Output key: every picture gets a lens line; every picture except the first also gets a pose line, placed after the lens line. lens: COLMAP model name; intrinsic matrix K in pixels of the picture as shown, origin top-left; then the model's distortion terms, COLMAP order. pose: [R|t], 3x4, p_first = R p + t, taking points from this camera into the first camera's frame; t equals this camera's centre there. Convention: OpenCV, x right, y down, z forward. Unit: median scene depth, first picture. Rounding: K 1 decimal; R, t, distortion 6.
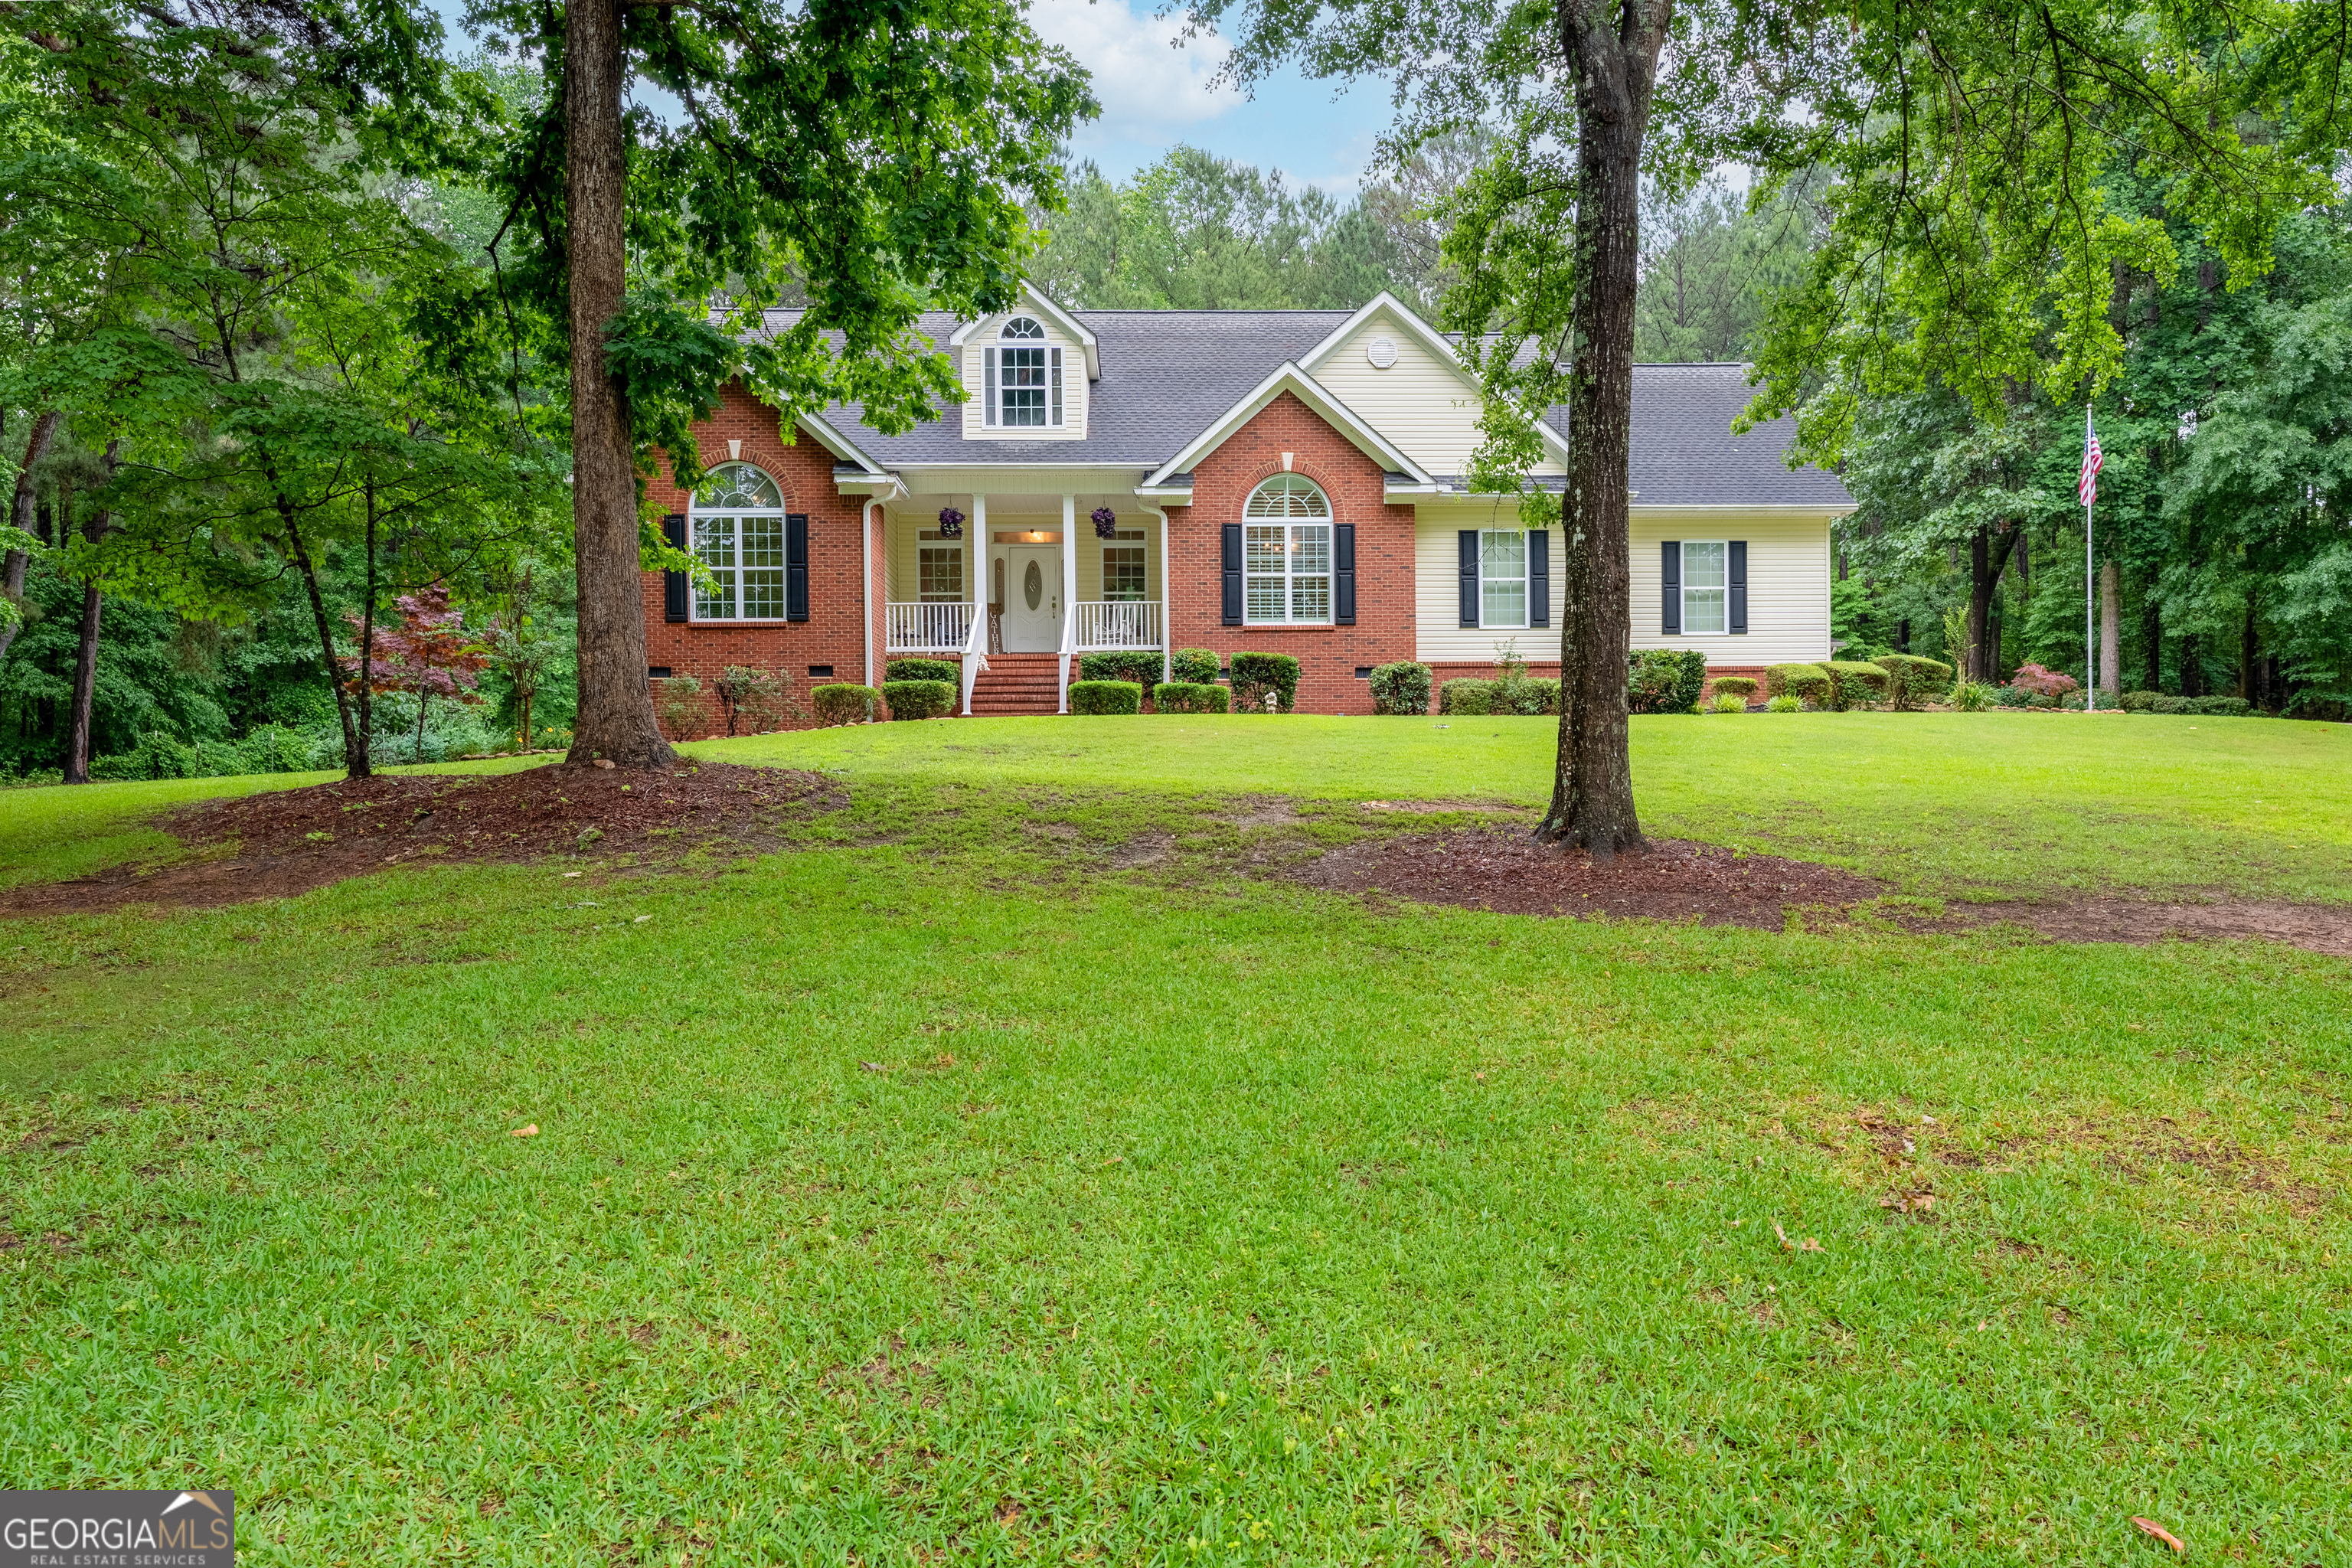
lens RADIAL K [[1433.1, 0, 1176.0], [0, 1433.1, 784.0], [0, 0, 1]] dist [0.005311, 0.000326]
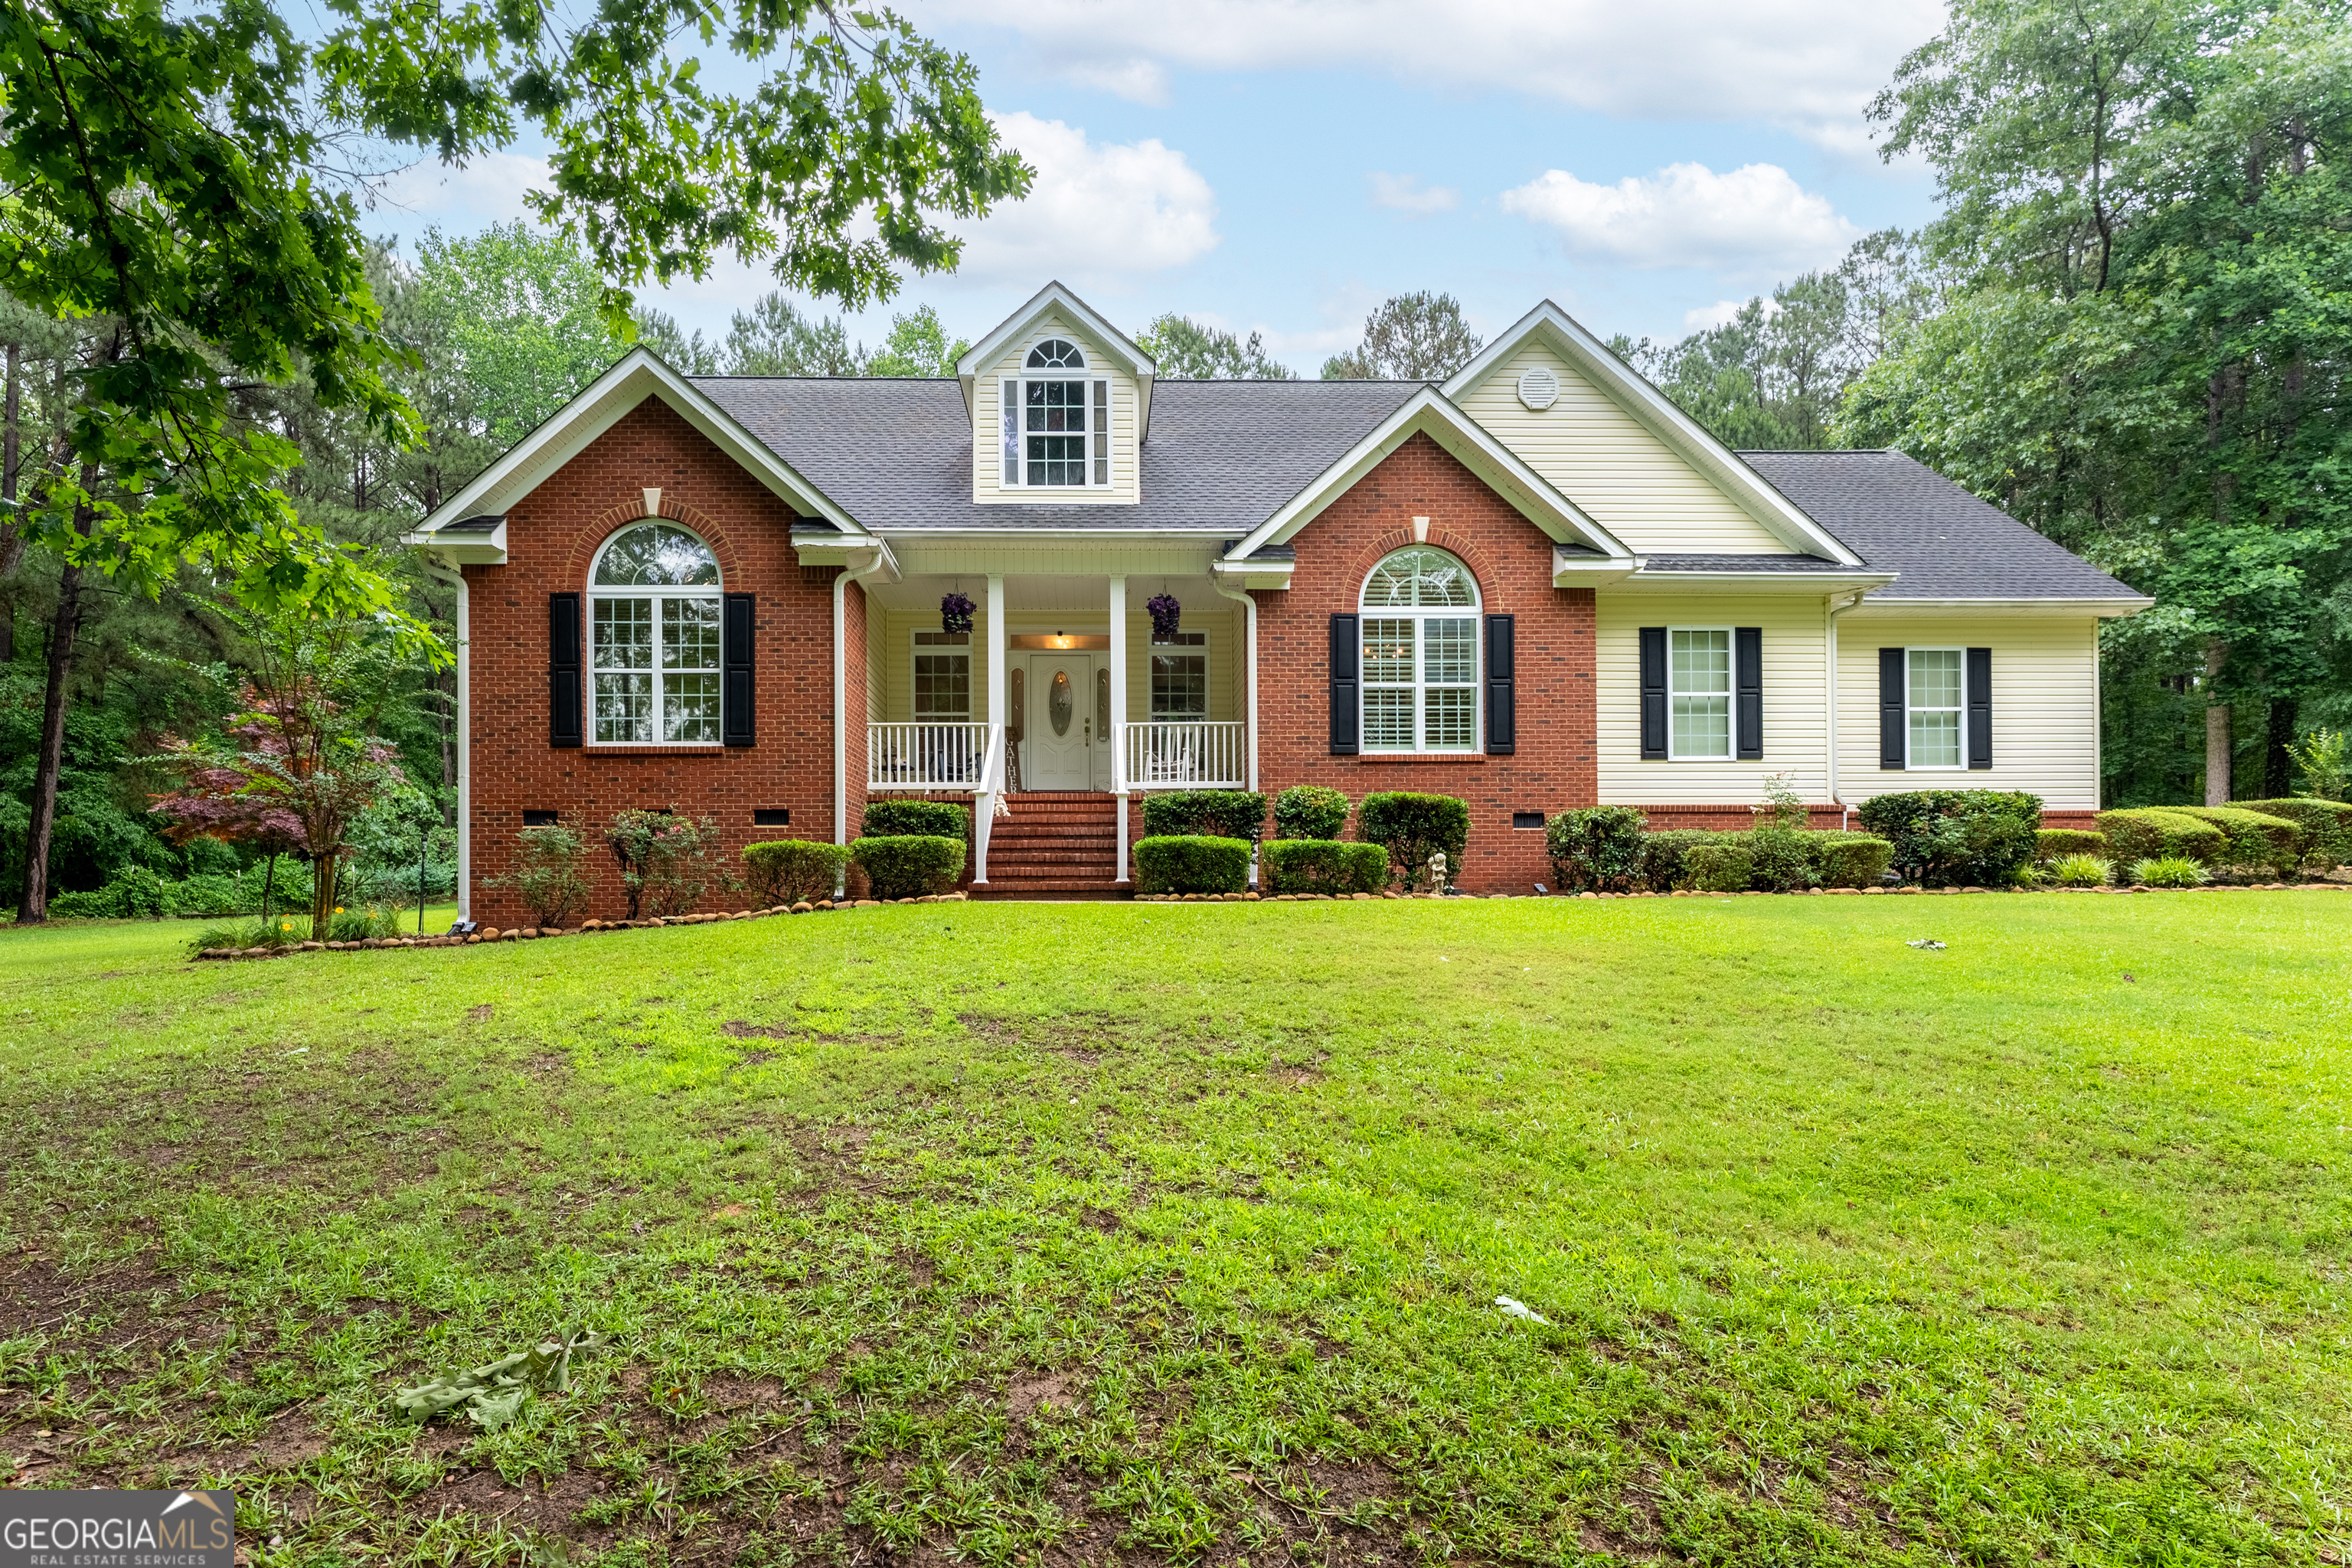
lens RADIAL K [[1069.4, 0, 1091.7], [0, 1069.4, 875.2], [0, 0, 1]] dist [-0.000233, -0.000114]
pose [[0.999833, 0.004815, -0.017609, -0.078185], [-0.004939, 0.999963, -0.007043, -0.045142], [0.017574, 0.007129, 0.999820, 0.456312]]
